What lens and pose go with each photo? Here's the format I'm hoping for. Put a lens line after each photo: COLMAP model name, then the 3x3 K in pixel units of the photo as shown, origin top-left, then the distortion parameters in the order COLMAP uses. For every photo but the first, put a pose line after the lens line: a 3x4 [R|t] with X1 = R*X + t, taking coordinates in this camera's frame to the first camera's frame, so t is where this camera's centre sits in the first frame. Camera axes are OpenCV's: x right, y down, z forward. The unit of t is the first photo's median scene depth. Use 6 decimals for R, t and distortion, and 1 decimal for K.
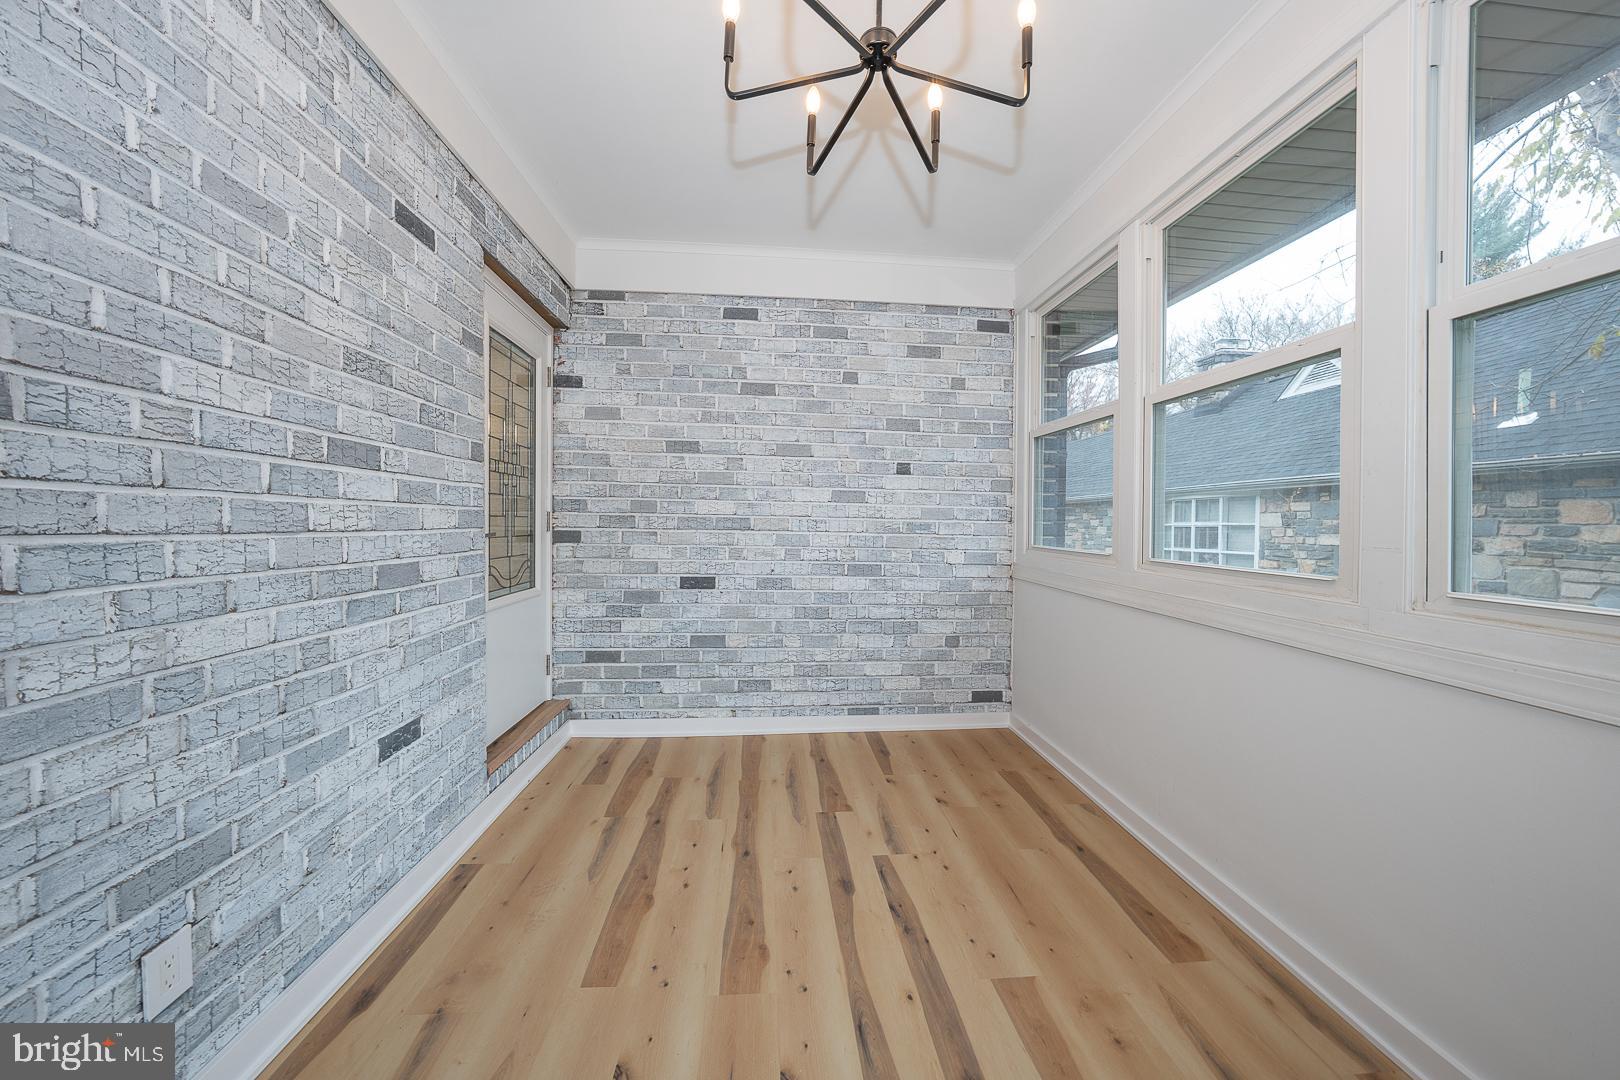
lens RADIAL K [[549.4, 0, 810.7], [0, 549.4, 527.8], [0, 0, 1]] dist [-0.002842, 0.000064]
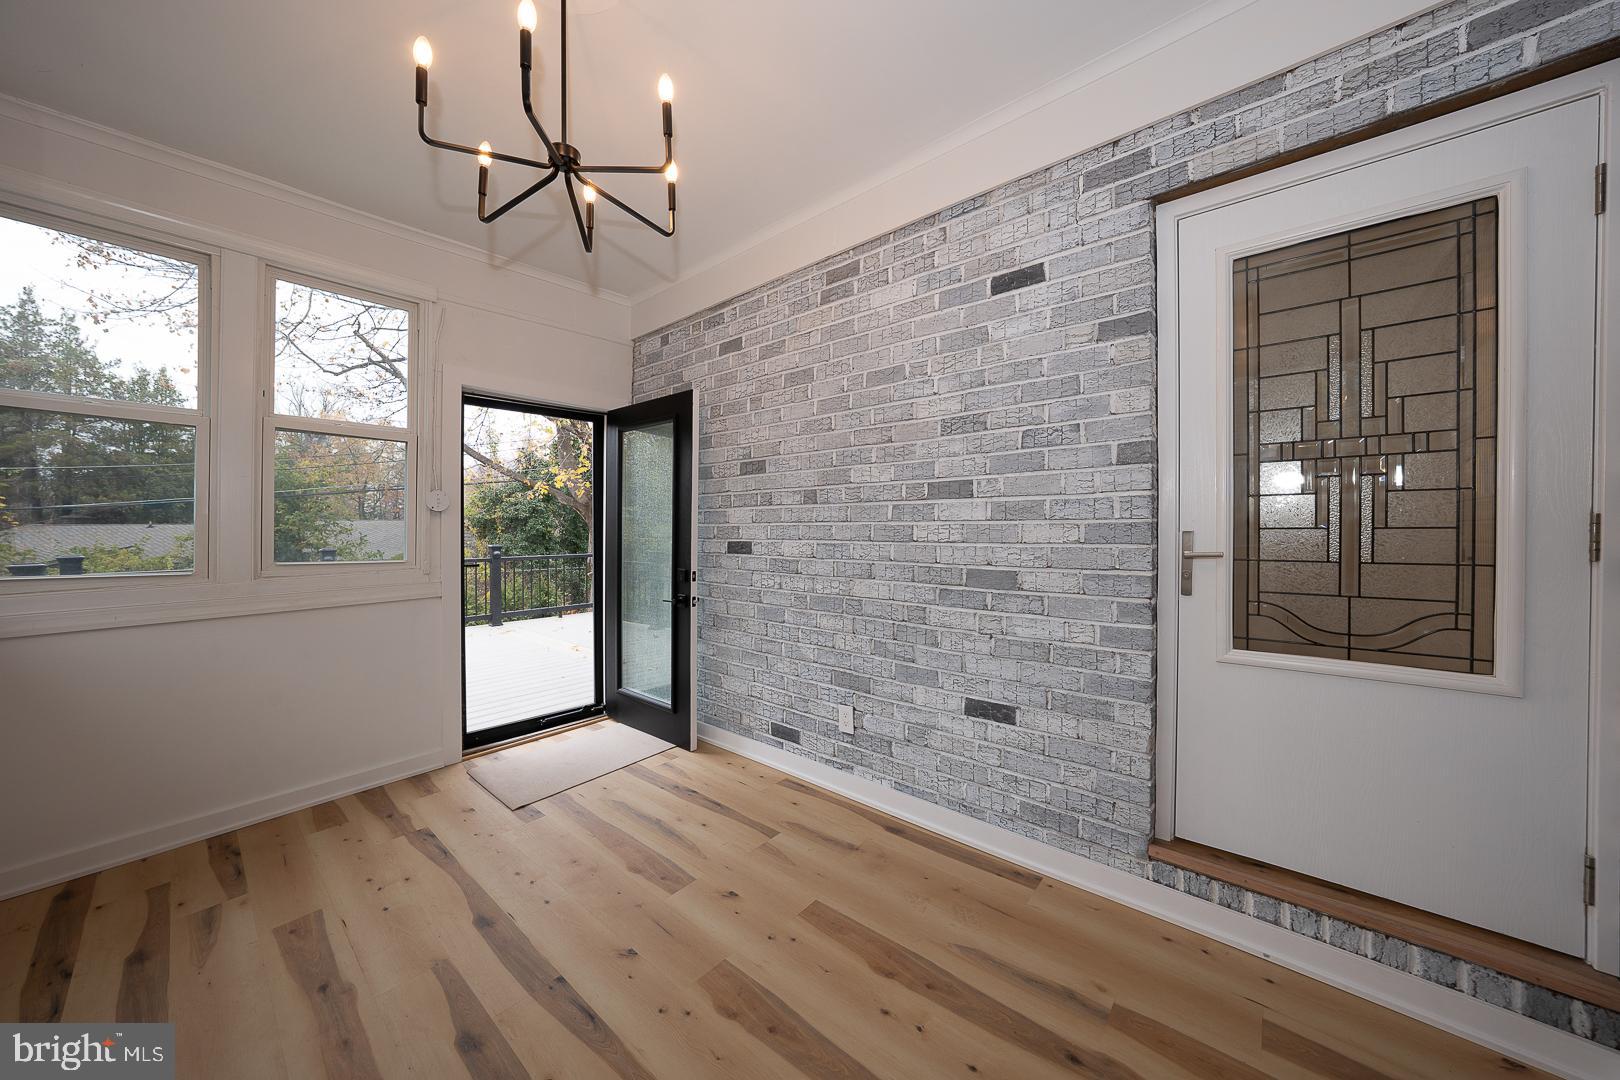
lens RADIAL K [[549.4, 0, 804.4], [0, 549.4, 531.5], [0, 0, 1]] dist [-0.002842, 0.000064]
pose [[-0.703097, -0.002365, -0.711090, 0.459164], [-0.007543, 0.999963, 0.004132, -0.024833], [0.711054, 0.008268, -0.703089, 1.677261]]
